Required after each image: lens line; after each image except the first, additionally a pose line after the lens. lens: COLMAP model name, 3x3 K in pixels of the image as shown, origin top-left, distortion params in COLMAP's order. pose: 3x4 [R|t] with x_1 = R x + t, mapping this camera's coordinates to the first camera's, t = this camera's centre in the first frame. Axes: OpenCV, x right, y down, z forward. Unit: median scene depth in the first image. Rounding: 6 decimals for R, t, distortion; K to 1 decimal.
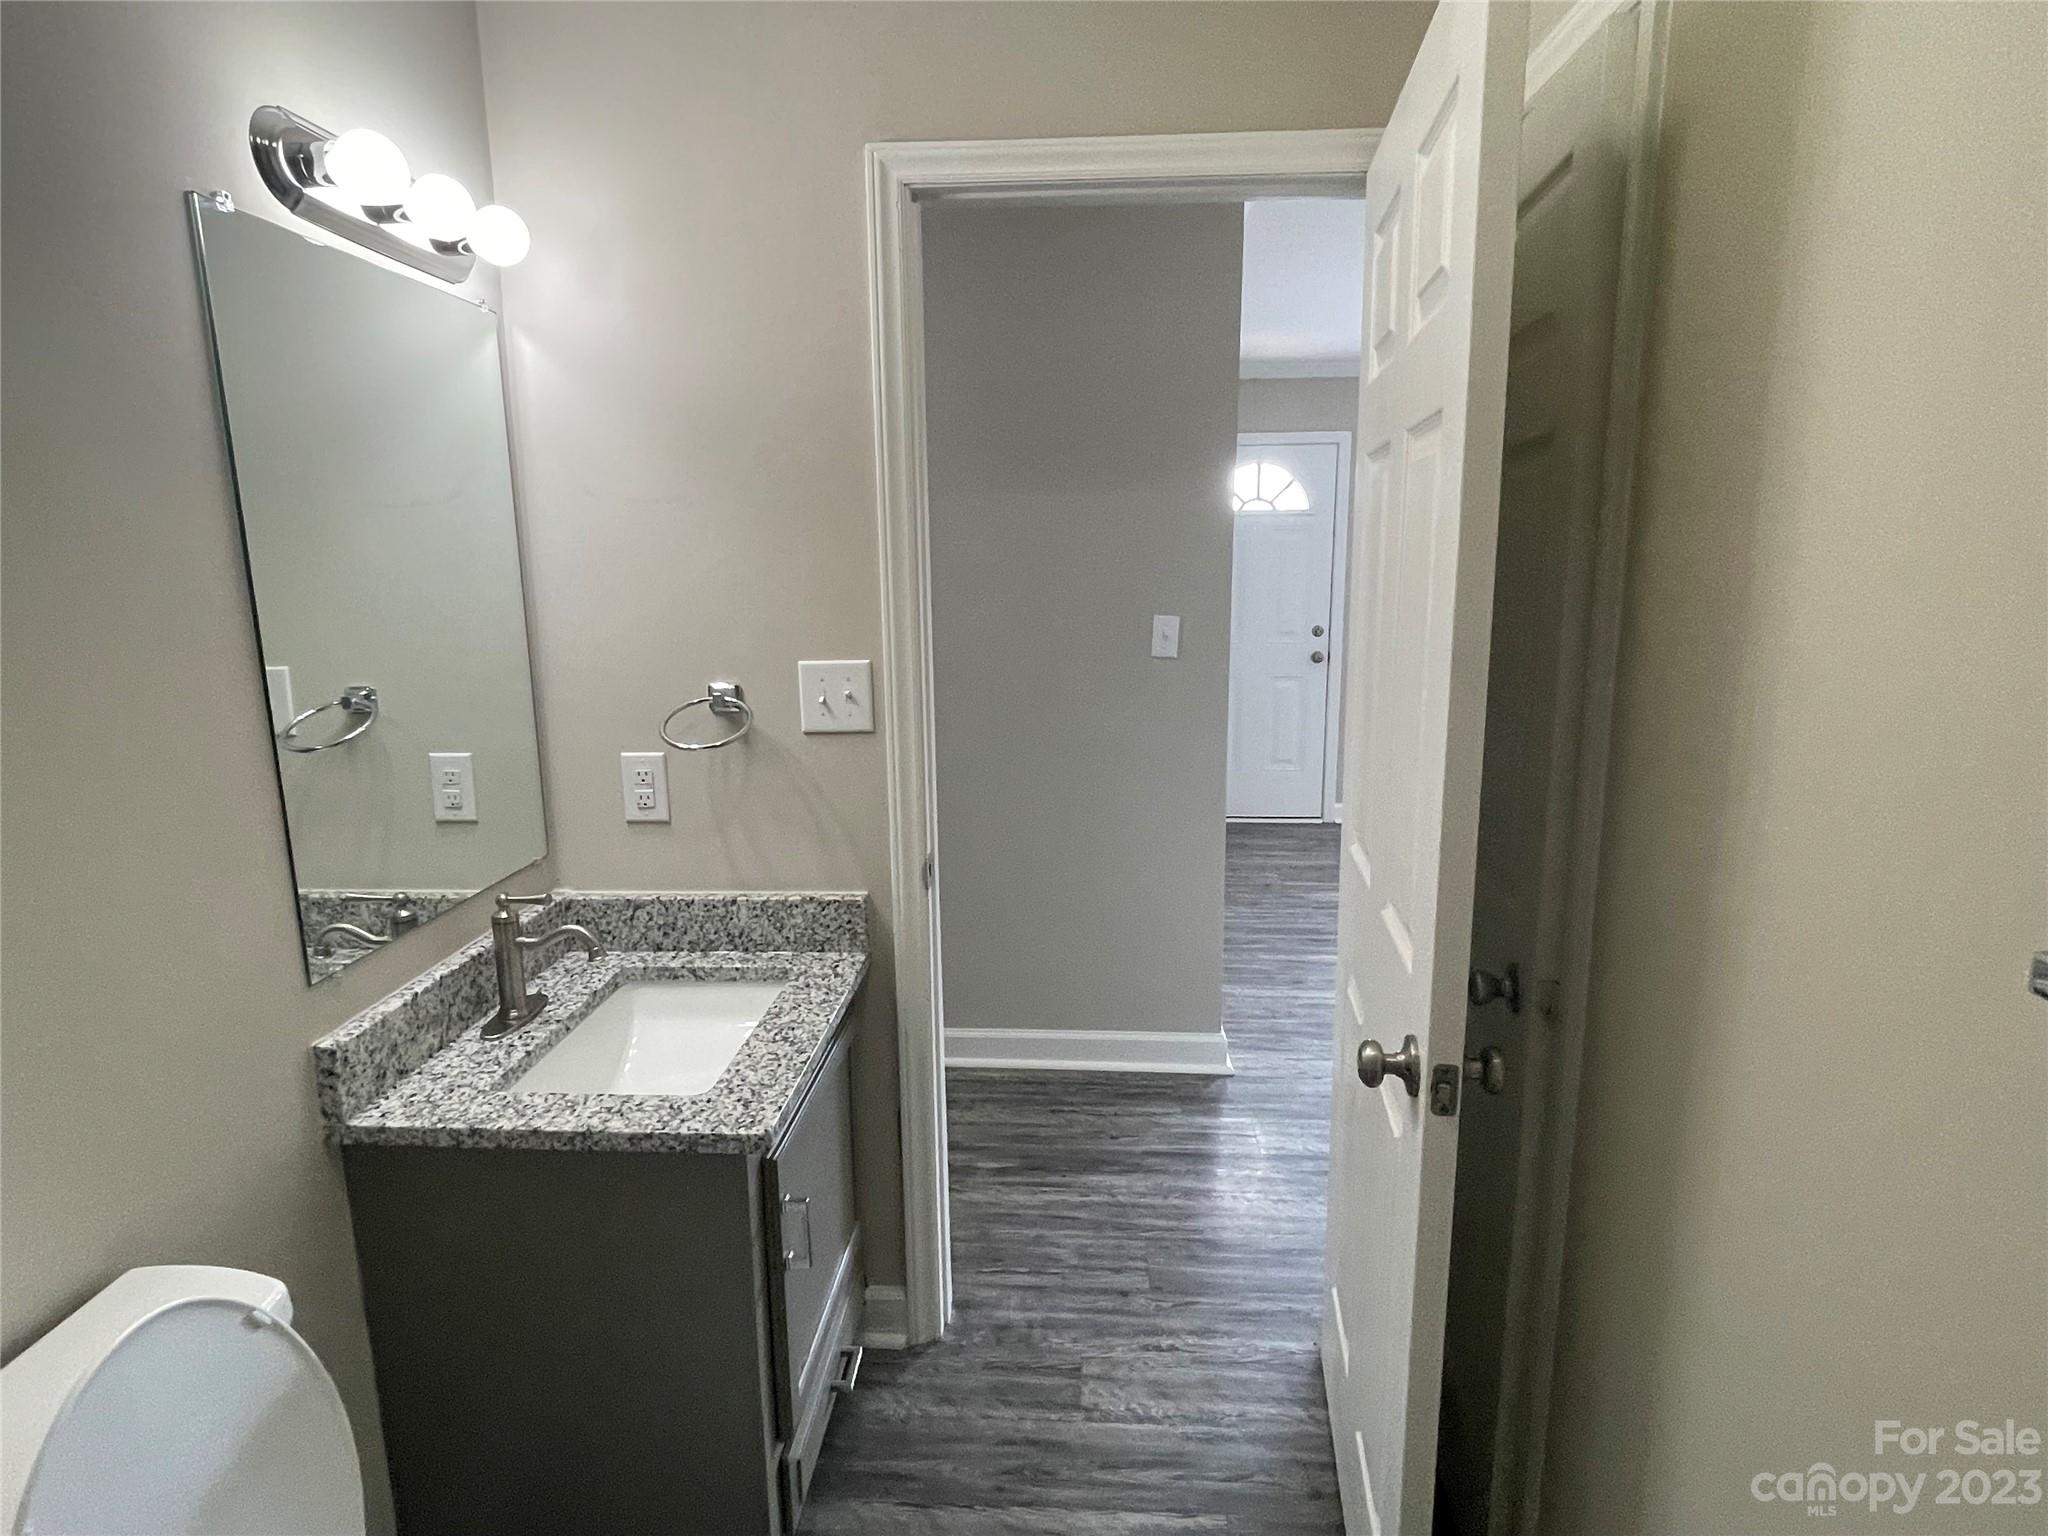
lens RADIAL K [[1094.8, 0, 1011.5], [0, 1094.8, 764.7], [0, 0, 1]] dist [-0.006782, 0.004348]
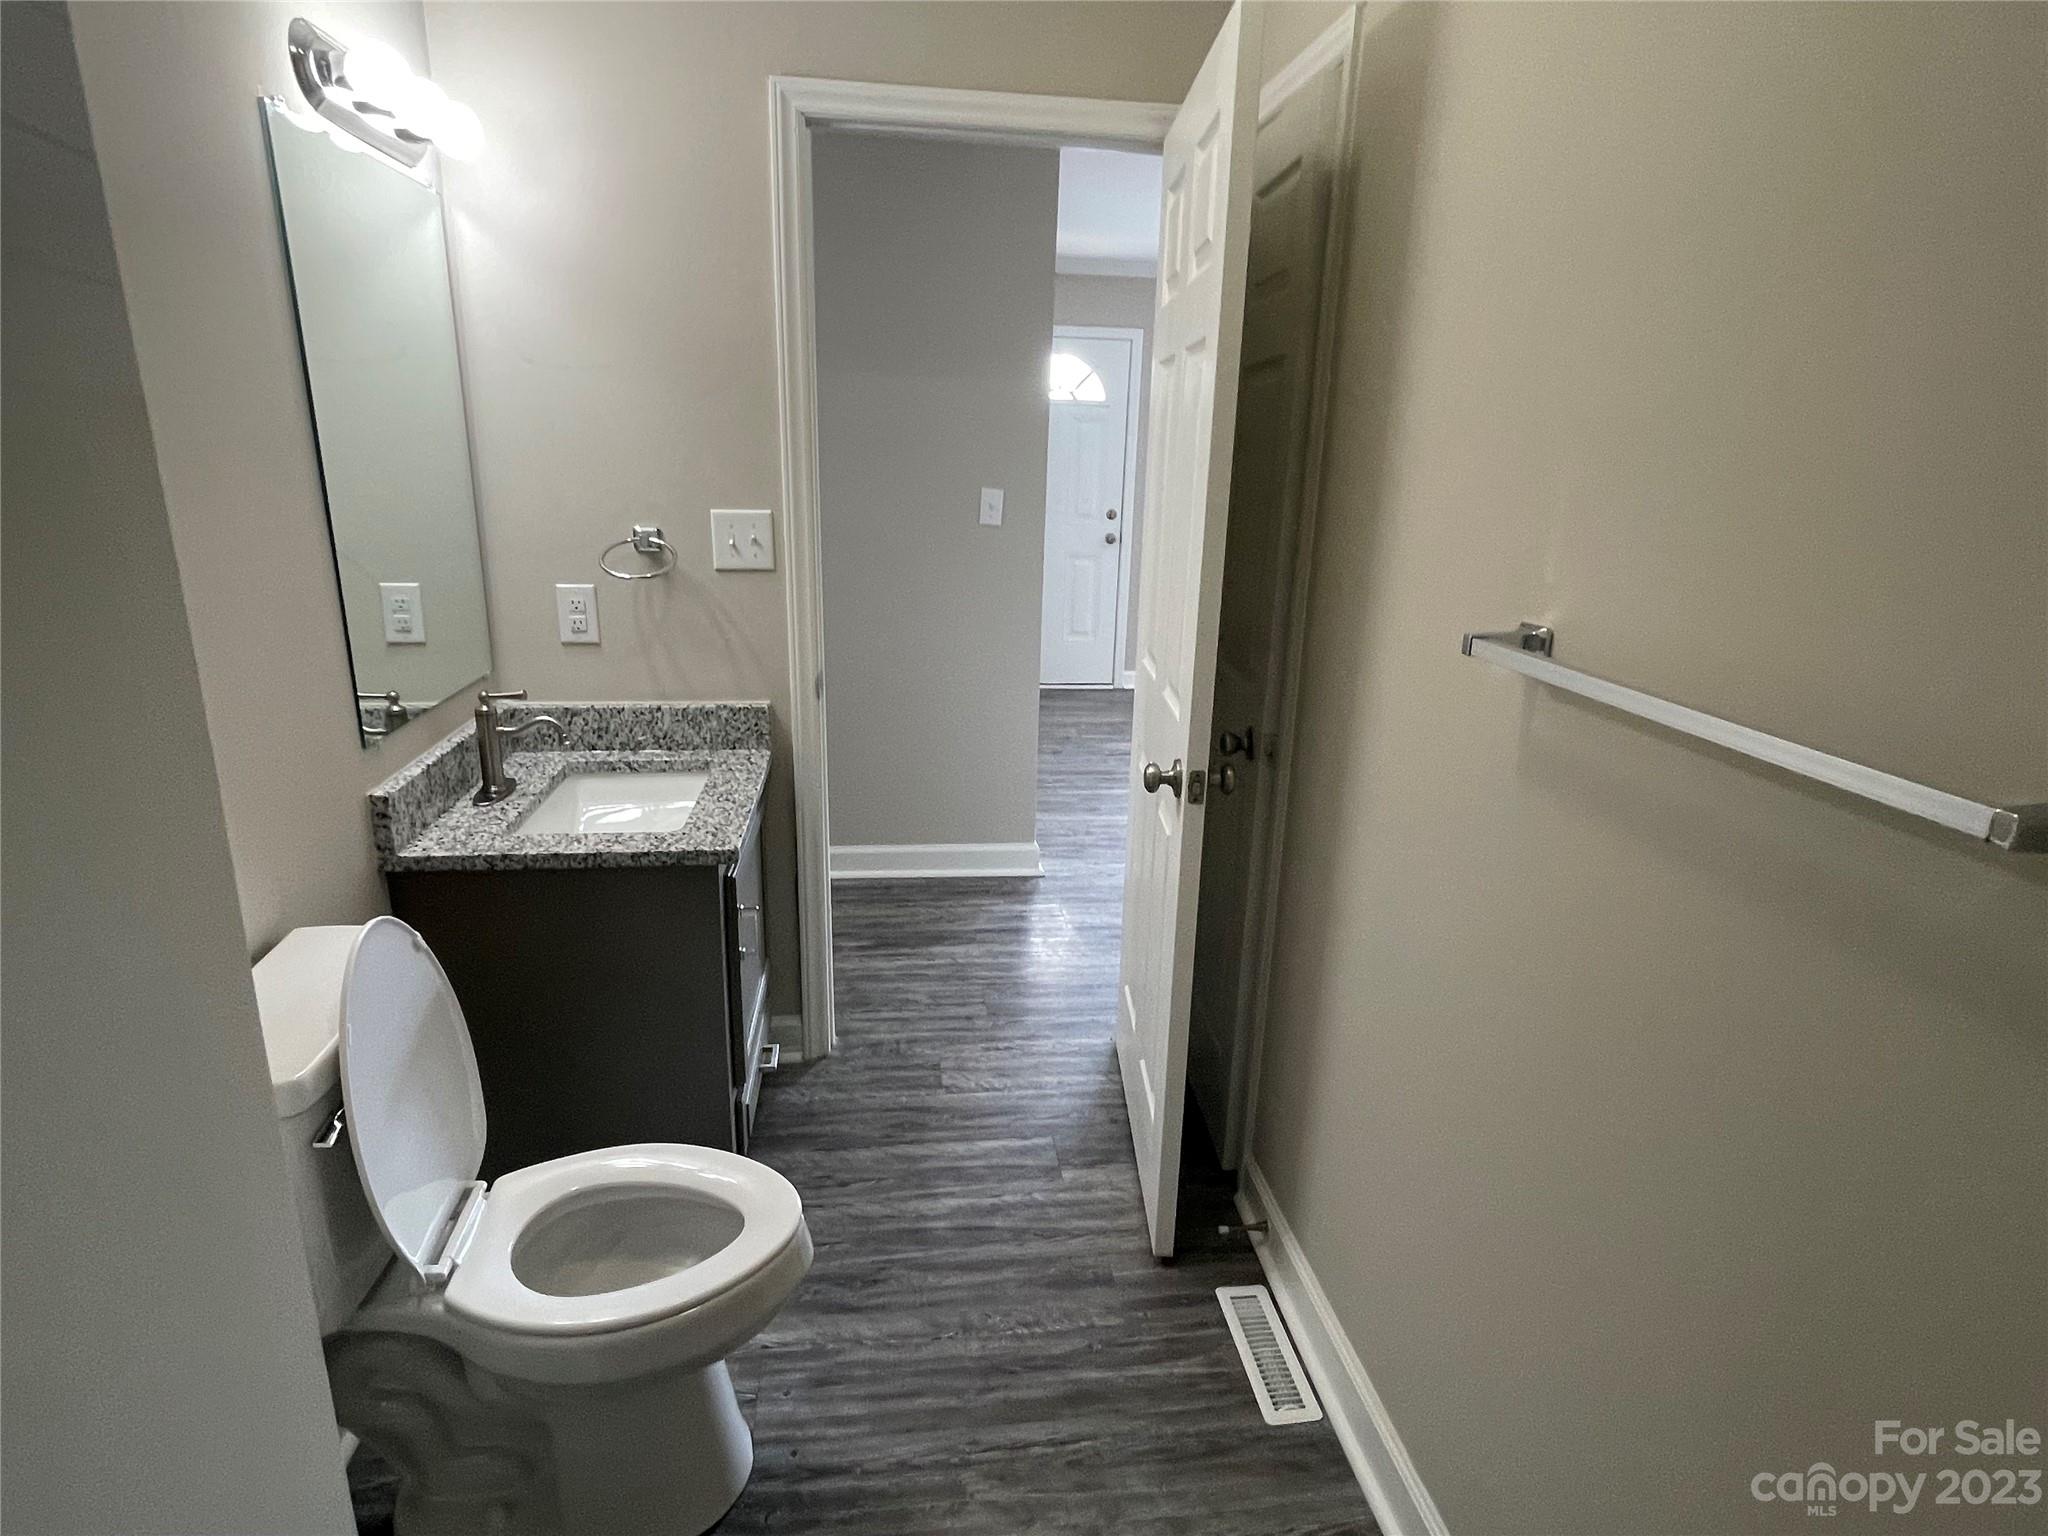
lens RADIAL K [[1094.8, 0, 1022.7], [0, 1094.8, 775.3], [0, 0, 1]] dist [-0.006782, 0.004348]
pose [[0.980406, -0.018462, 0.196118, -0.097548], [-0.002794, 0.994195, 0.107558, 0.067352], [-0.196966, -0.105998, 0.974663, -0.289587]]
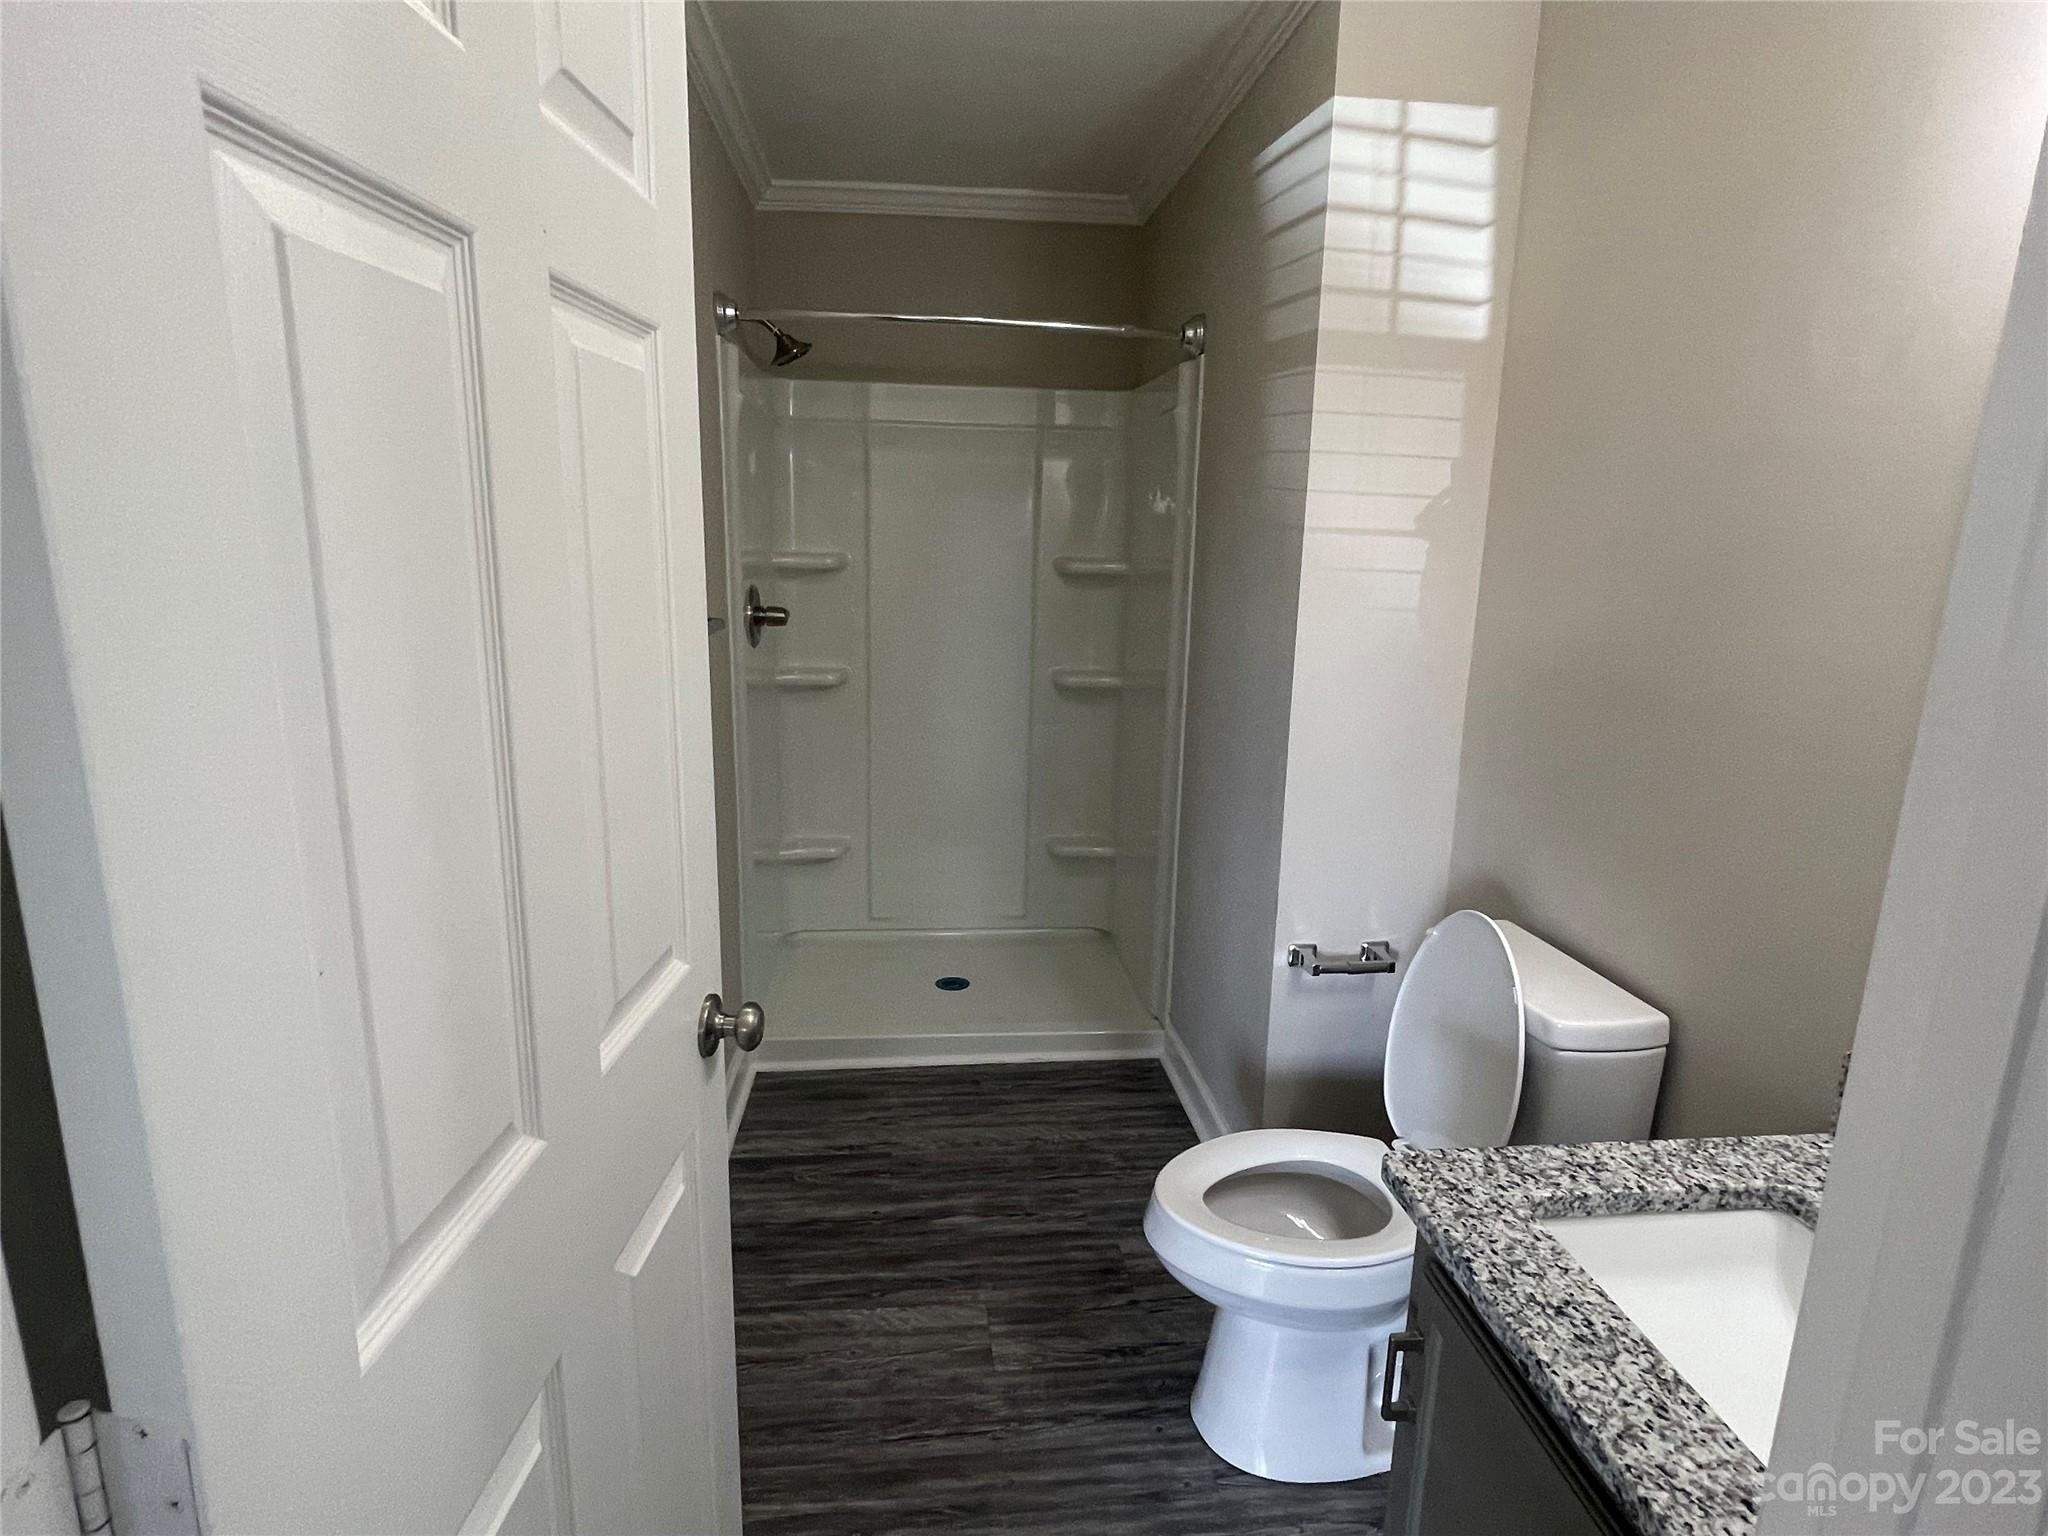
lens RADIAL K [[1094.8, 0, 1021.0], [0, 1094.8, 777.6], [0, 0, 1]] dist [-0.006782, 0.004348]
pose [[-0.985800, 0.029708, -0.165276, 0.146428], [-0.037459, 0.920523, 0.388887, -0.201346], [0.163694, 0.389556, -0.906339, 1.162301]]
